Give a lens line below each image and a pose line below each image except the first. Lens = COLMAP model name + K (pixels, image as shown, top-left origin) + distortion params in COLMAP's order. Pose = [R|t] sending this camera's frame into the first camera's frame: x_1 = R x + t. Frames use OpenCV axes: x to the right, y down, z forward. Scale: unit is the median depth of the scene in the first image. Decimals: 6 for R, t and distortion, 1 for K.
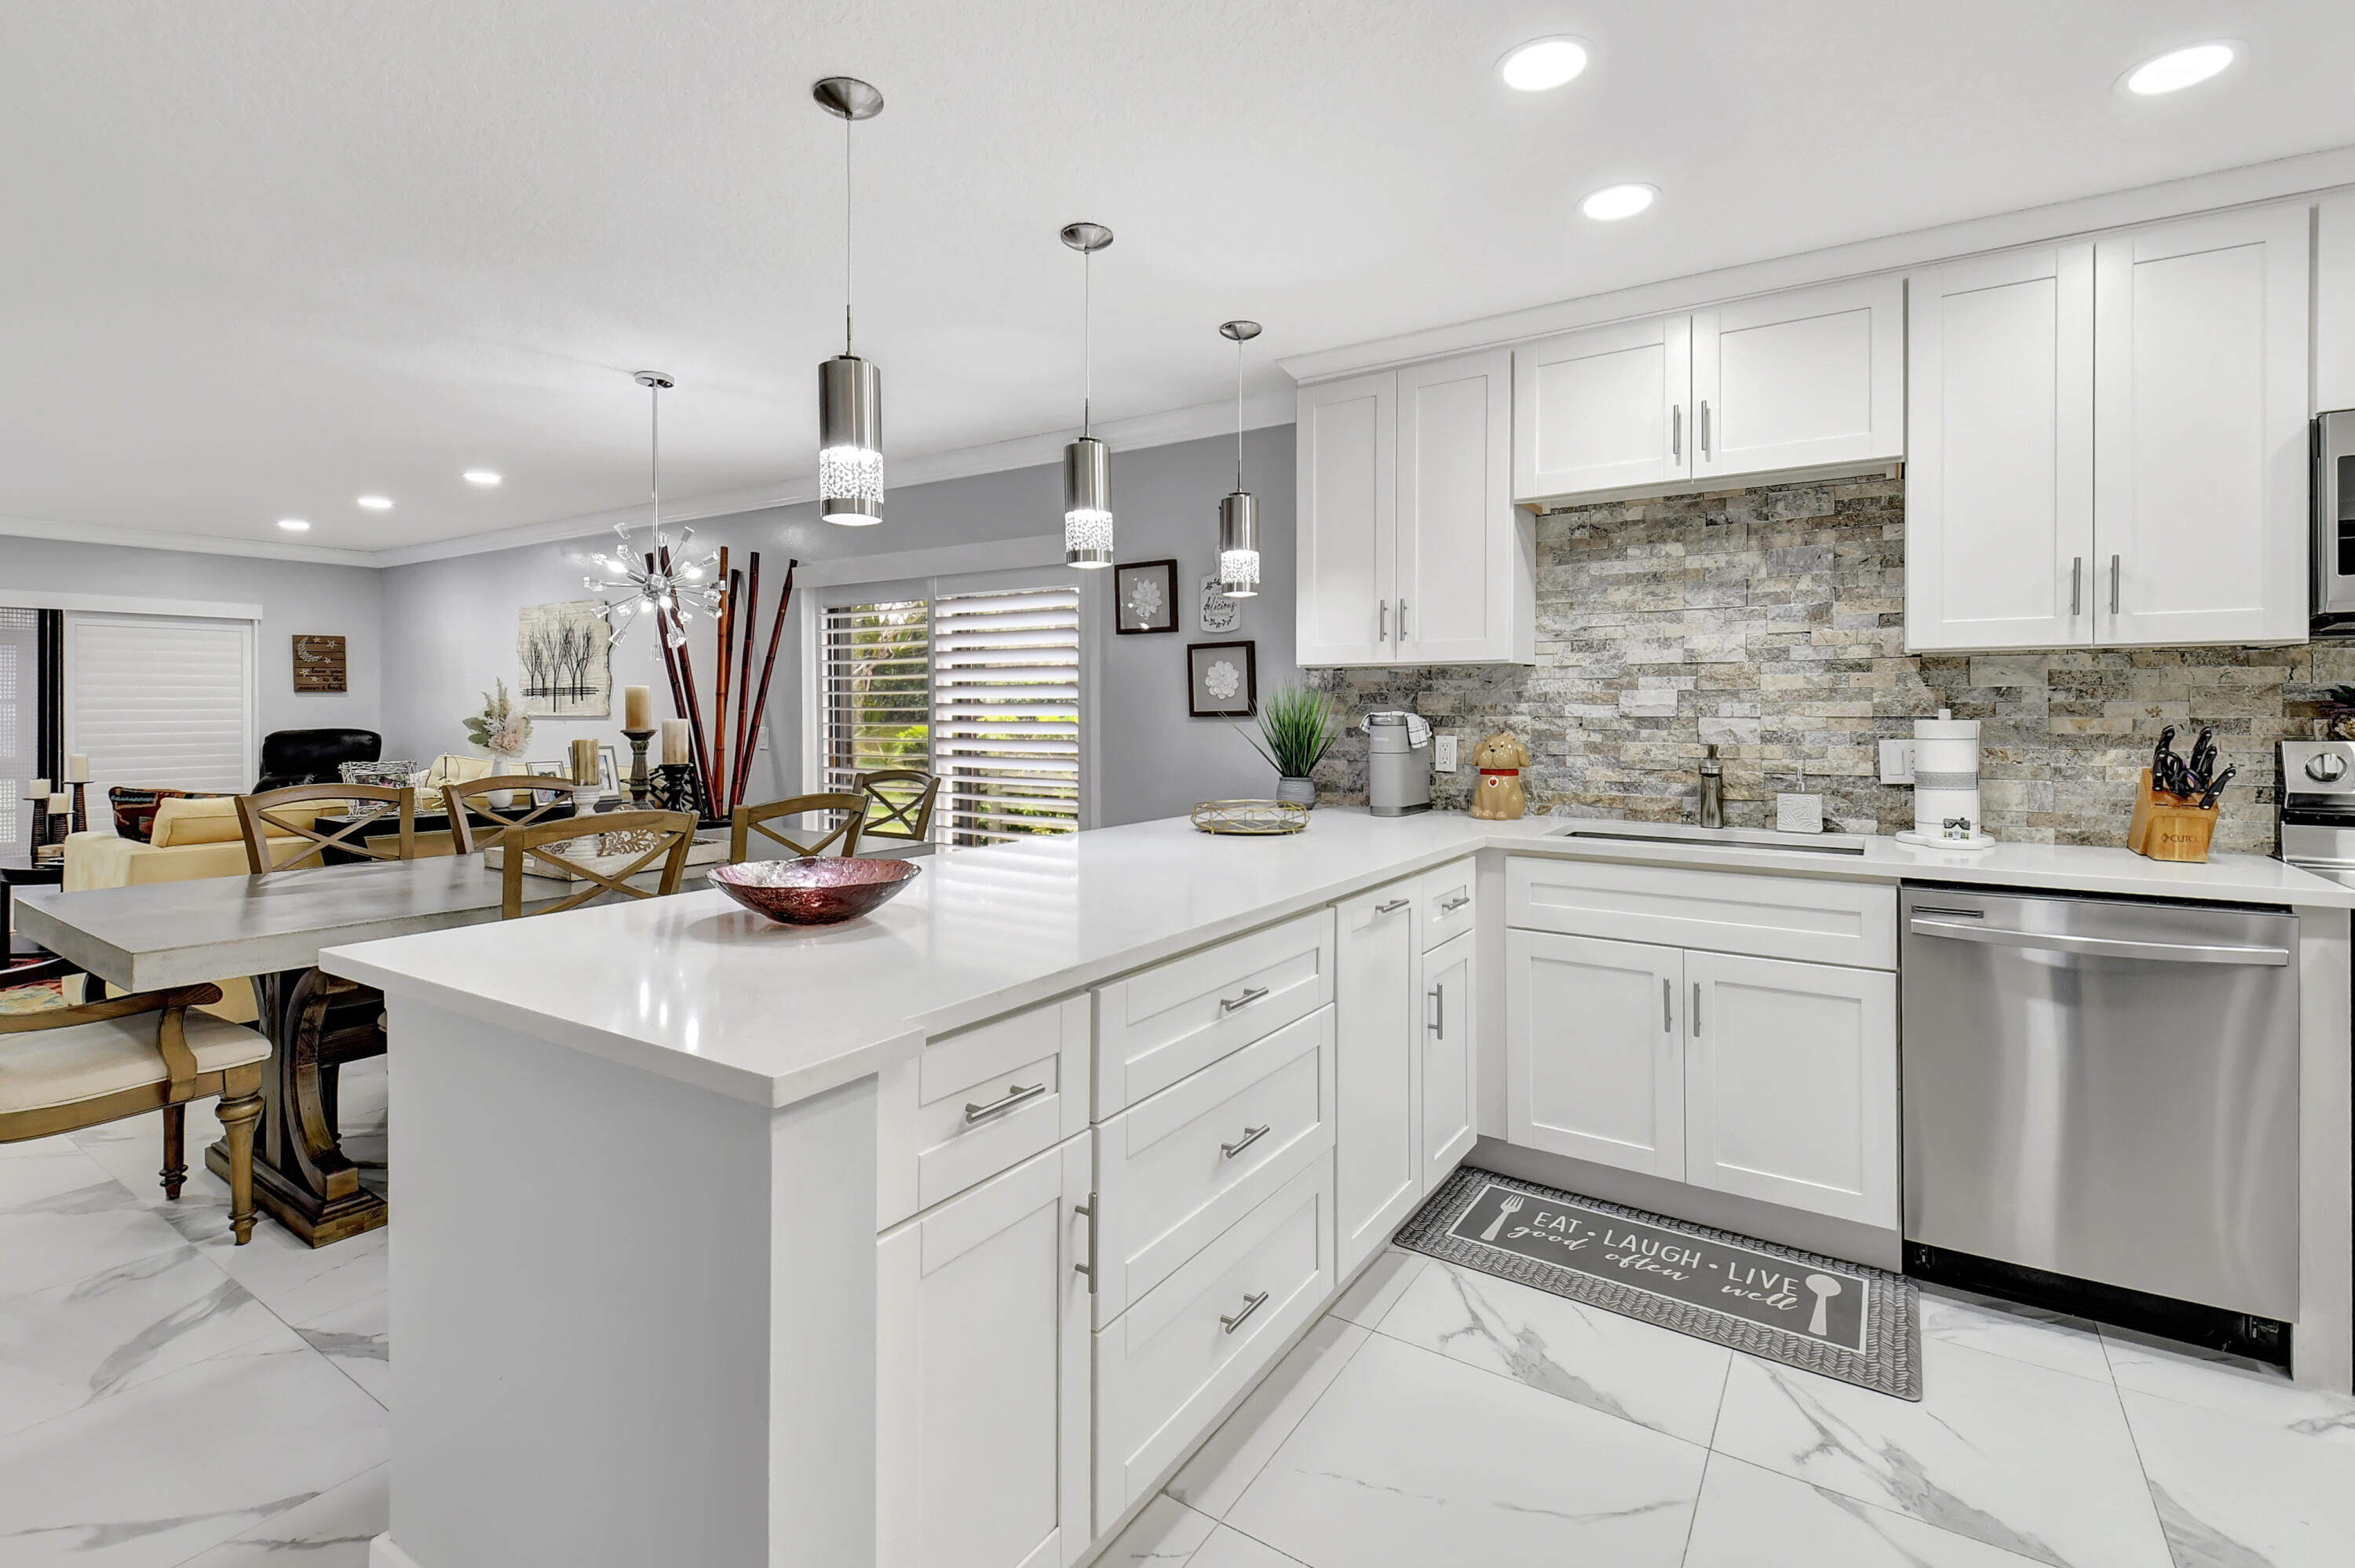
lens RADIAL K [[1090.9, 0, 1188.6], [0, 1090.9, 693.6], [0, 0, 1]] dist [0.013835, -0.015183]
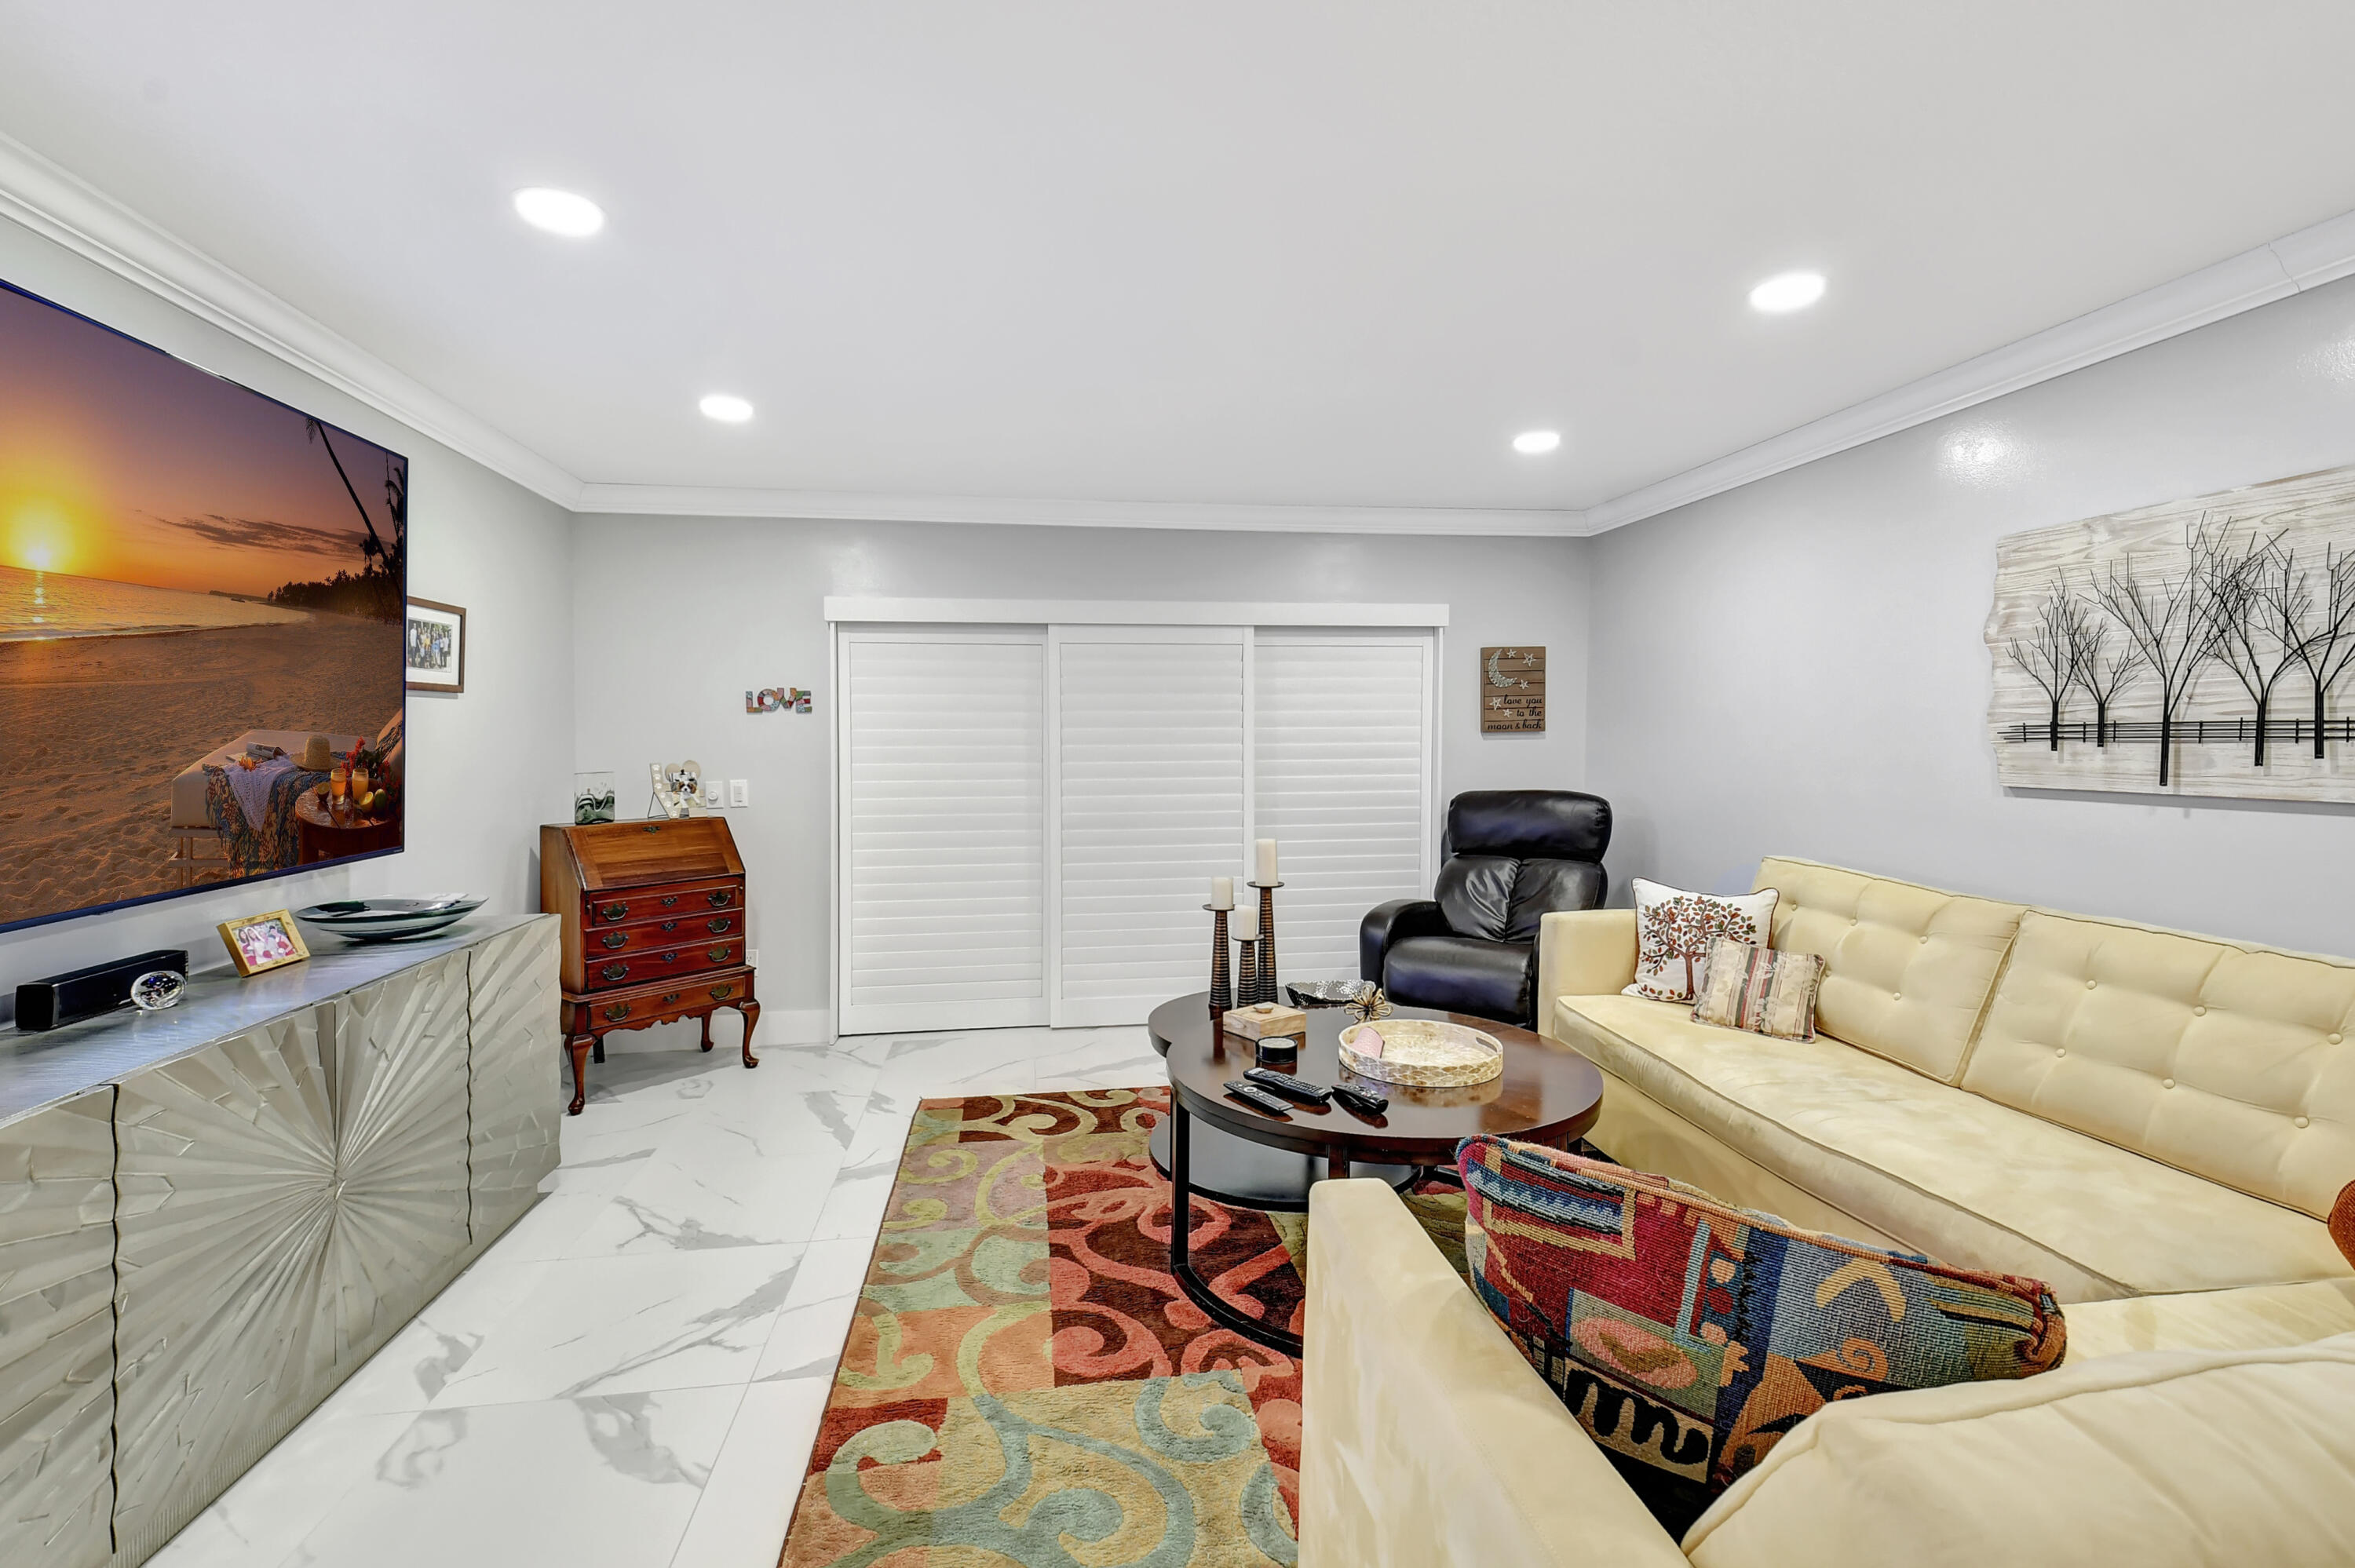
lens RADIAL K [[1090.9, 0, 1140.6], [0, 1090.9, 734.9], [0, 0, 1]] dist [0.013835, -0.015183]
pose [[0.651076, -0.003068, -0.759007, -1.057320], [0.014182, 0.999866, 0.008124, -0.018296], [0.758880, -0.016054, 0.651032, 0.962642]]
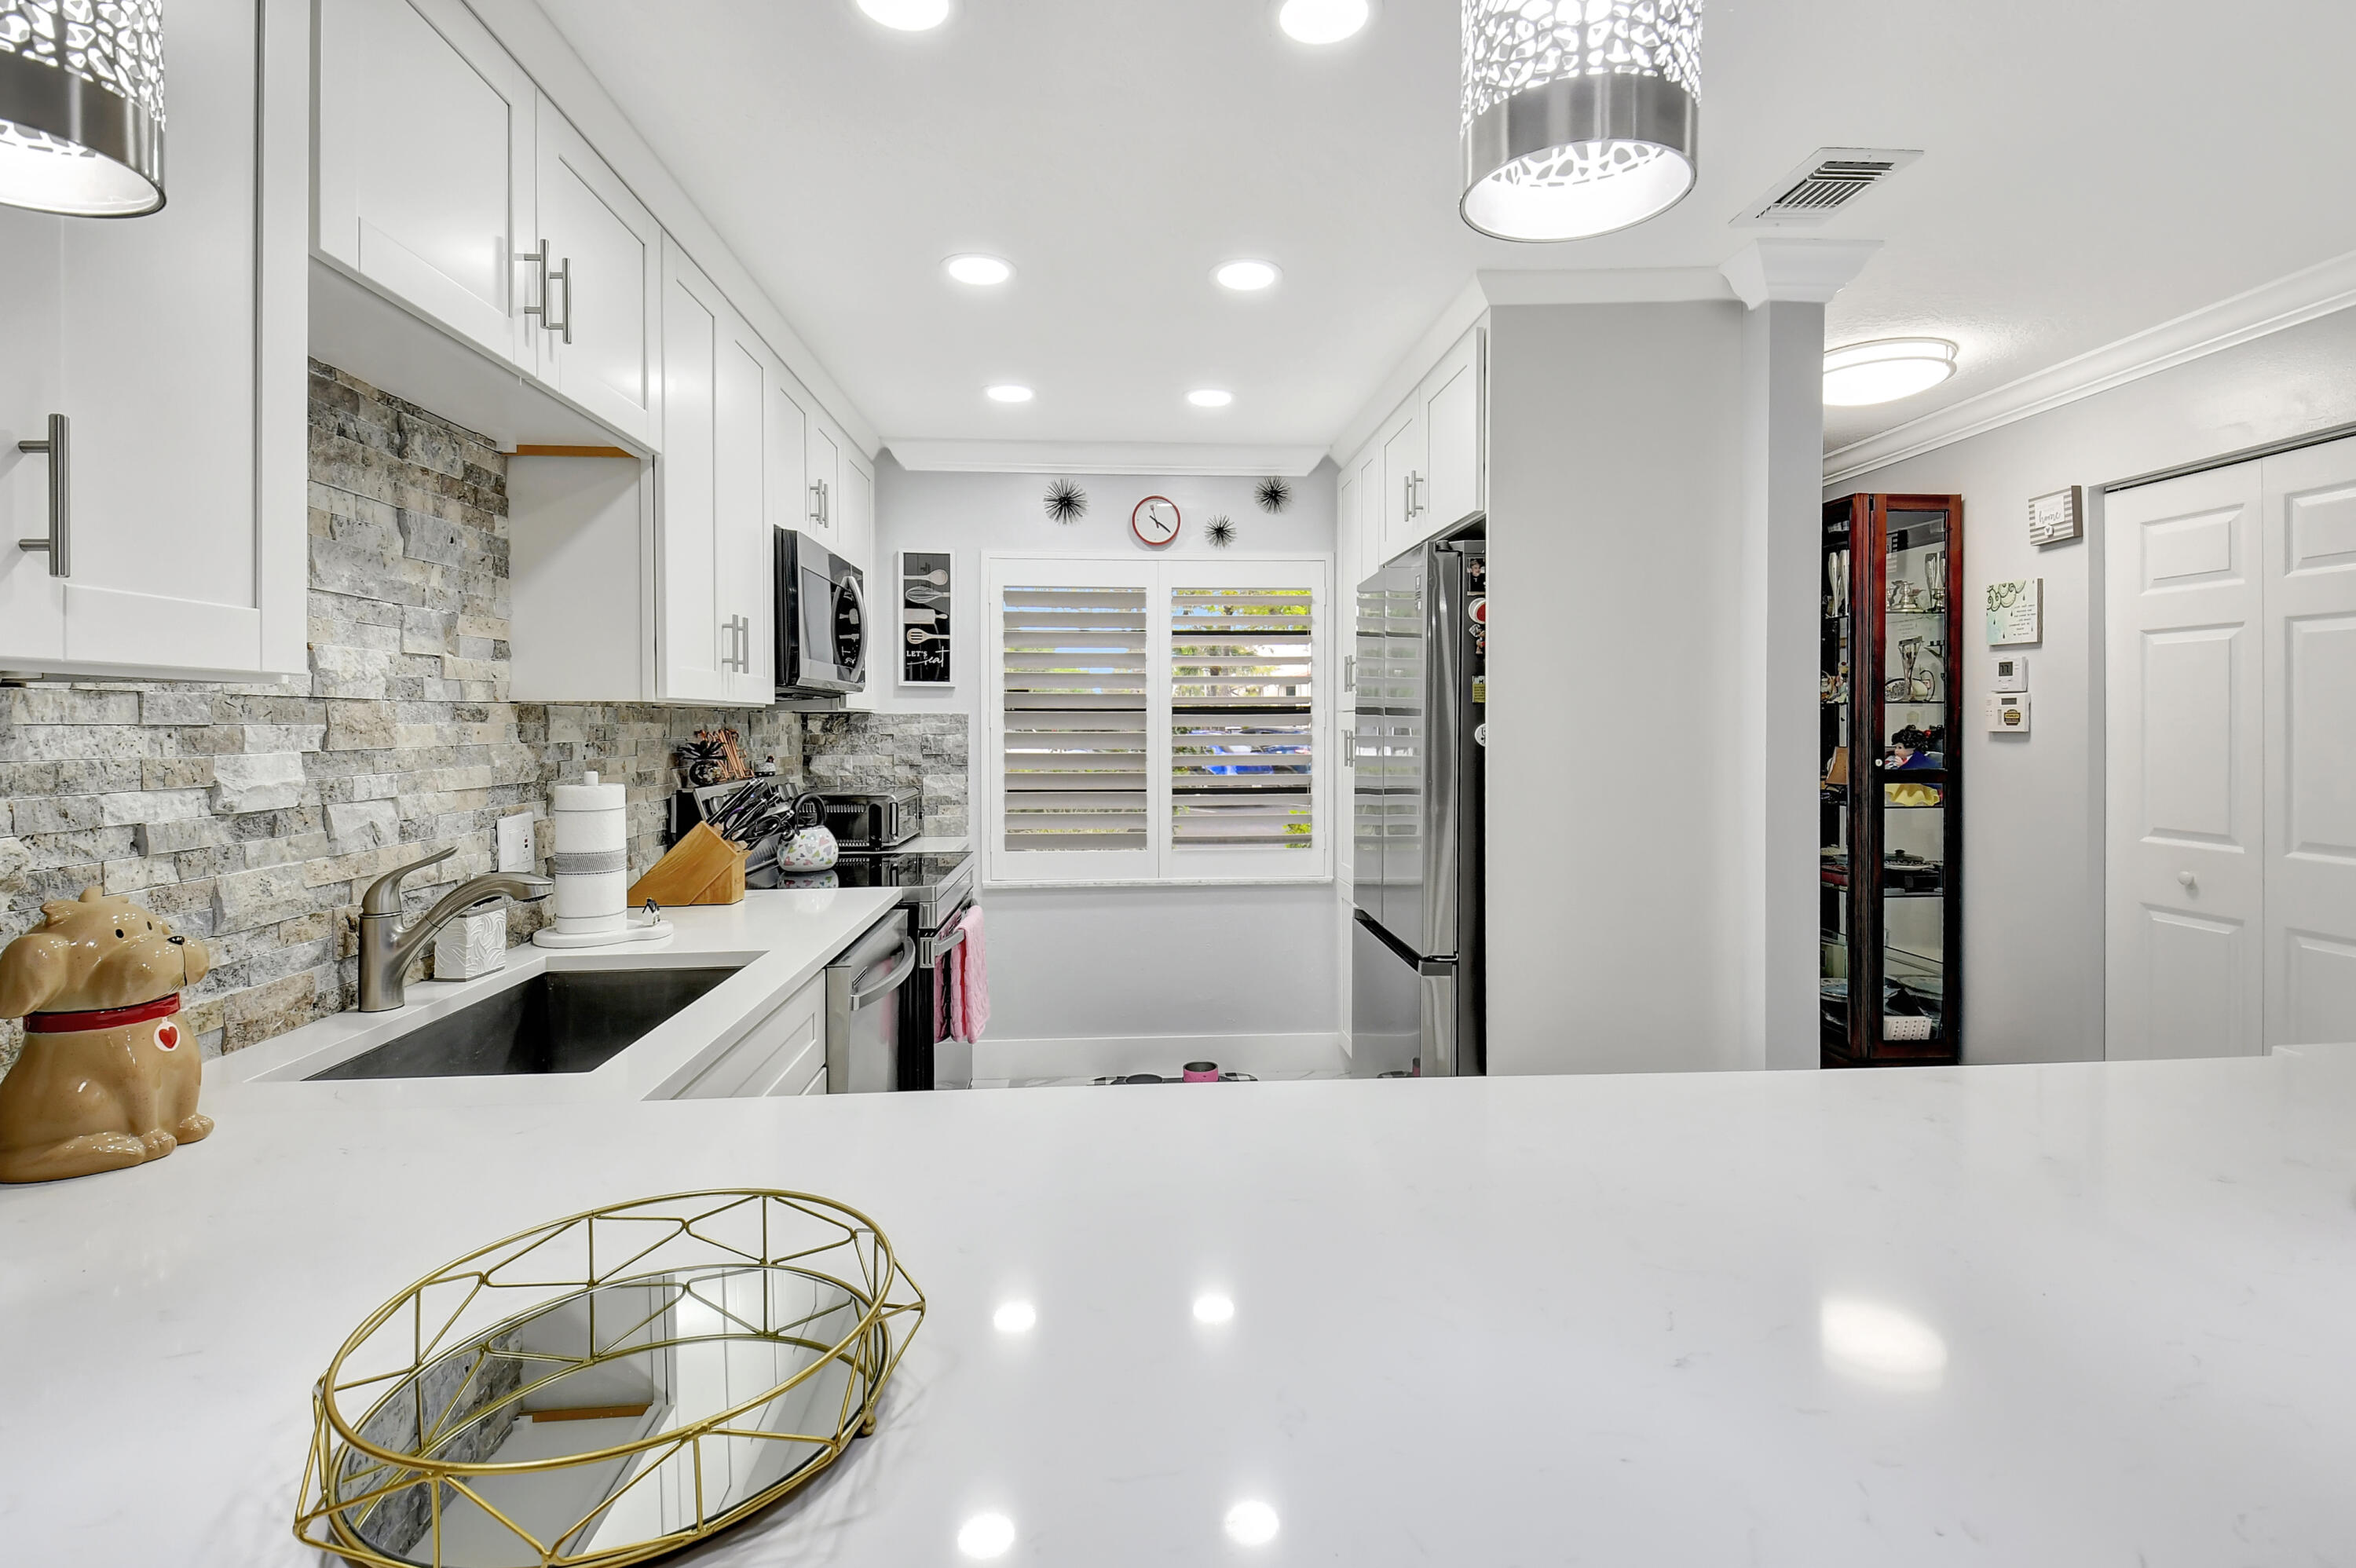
lens RADIAL K [[1091.4, 0, 1198.3], [0, 1091.4, 718.4], [0, 0, 1]] dist [0.013835, -0.015183]
pose [[-0.624001, 0.005308, 0.781405, -0.176794], [-0.008754, 0.999867, -0.013783, -0.014198], [-0.781374, -0.015441, -0.623872, 0.952018]]
